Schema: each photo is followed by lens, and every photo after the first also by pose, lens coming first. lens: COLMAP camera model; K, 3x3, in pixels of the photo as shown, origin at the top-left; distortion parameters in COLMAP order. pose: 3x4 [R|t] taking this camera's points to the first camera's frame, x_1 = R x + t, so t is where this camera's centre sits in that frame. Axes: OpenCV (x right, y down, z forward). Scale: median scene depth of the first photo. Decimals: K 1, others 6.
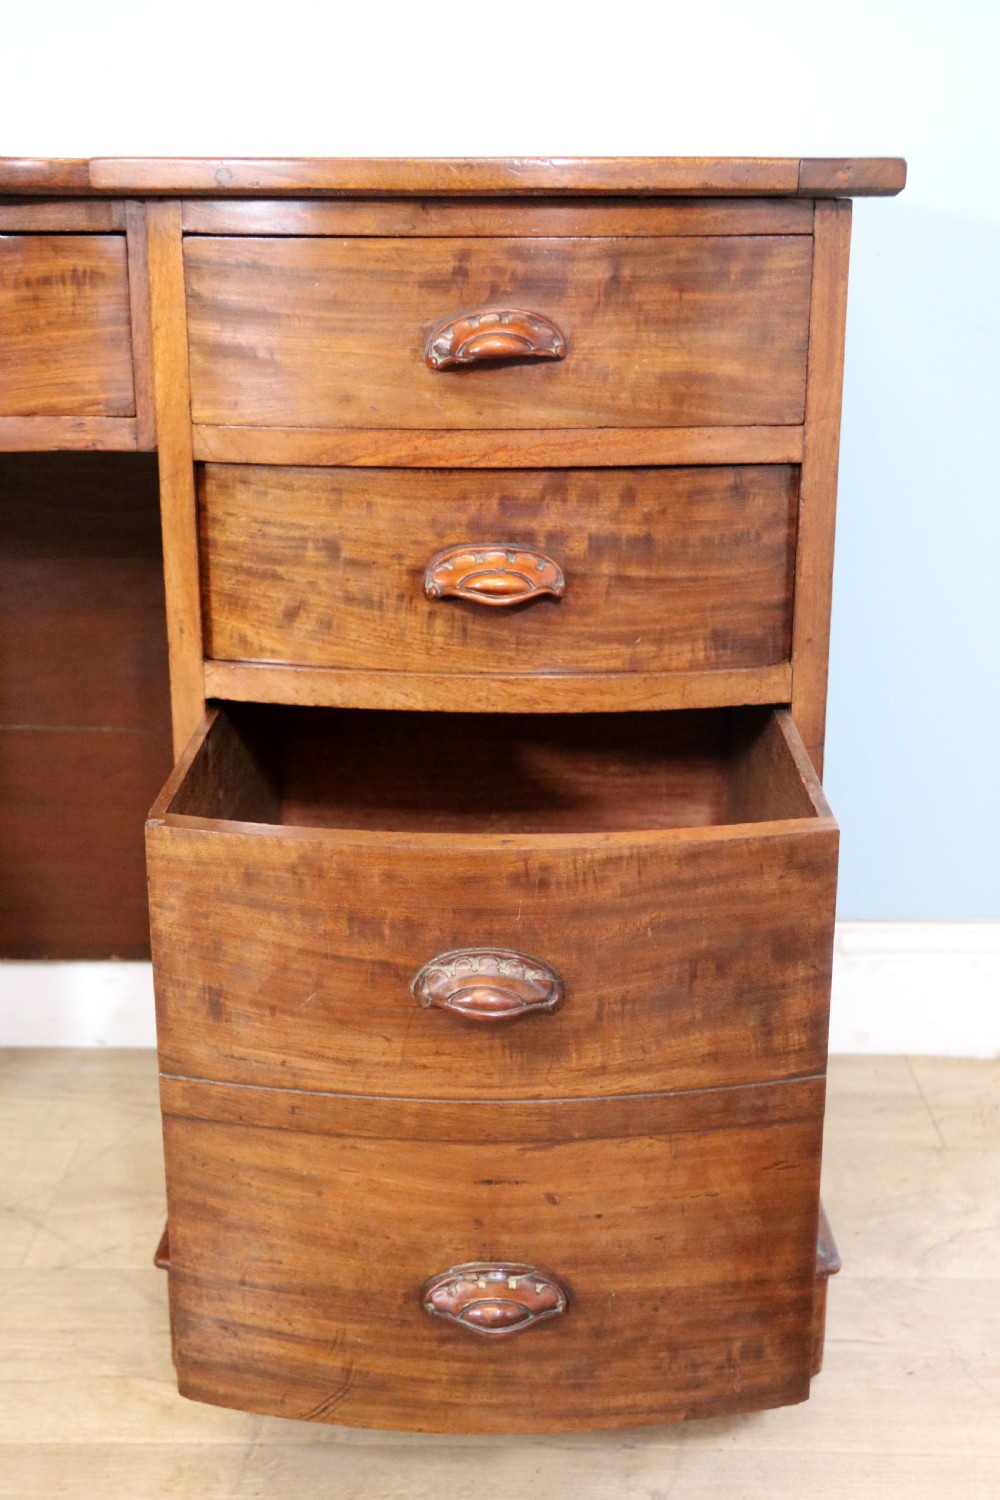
lens RADIAL K [[1993.5, 0, 540.5], [0, 1993.5, 732.6], [0, 0, 1]] dist [-0.069052, 0.000000]
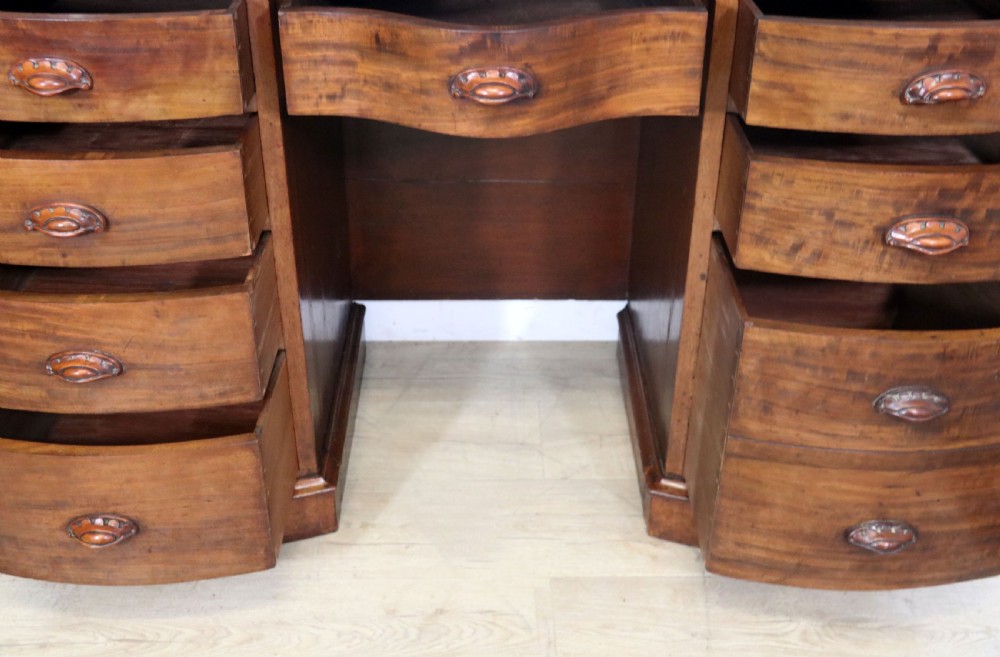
lens RADIAL K [[1126.5, 0, 489.7], [0, 1126.5, 332.2], [0, 0, 1]] dist [0.025896, 0.000000]
pose [[0.999826, -0.008077, 0.016800, -0.460714], [0.003264, 0.963190, 0.268802, -0.246041], [-0.018353, -0.268700, 0.963049, -0.082909]]
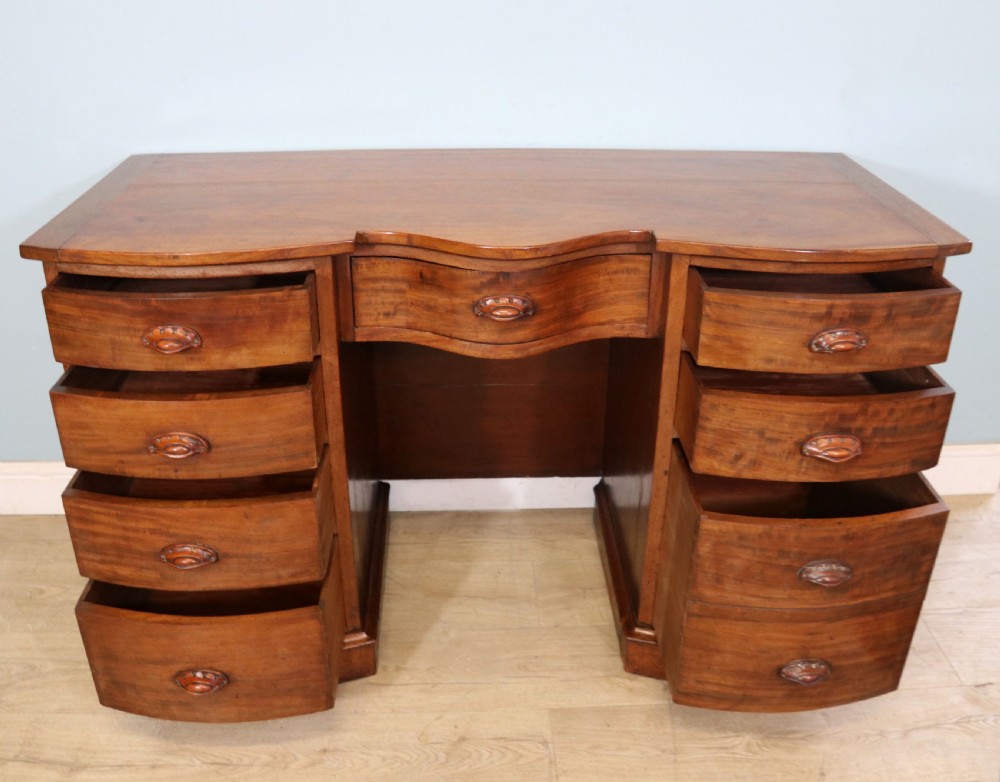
lens RADIAL K [[970.4, 0, 499.2], [0, 970.4, 367.8], [0, 0, 1]] dist [-0.137621, 0.000000]
pose [[0.998394, -0.019395, 0.053230, -0.510800], [0.009791, 0.984506, 0.175075, -0.360167], [-0.055801, -0.174273, 0.983115, -0.179275]]
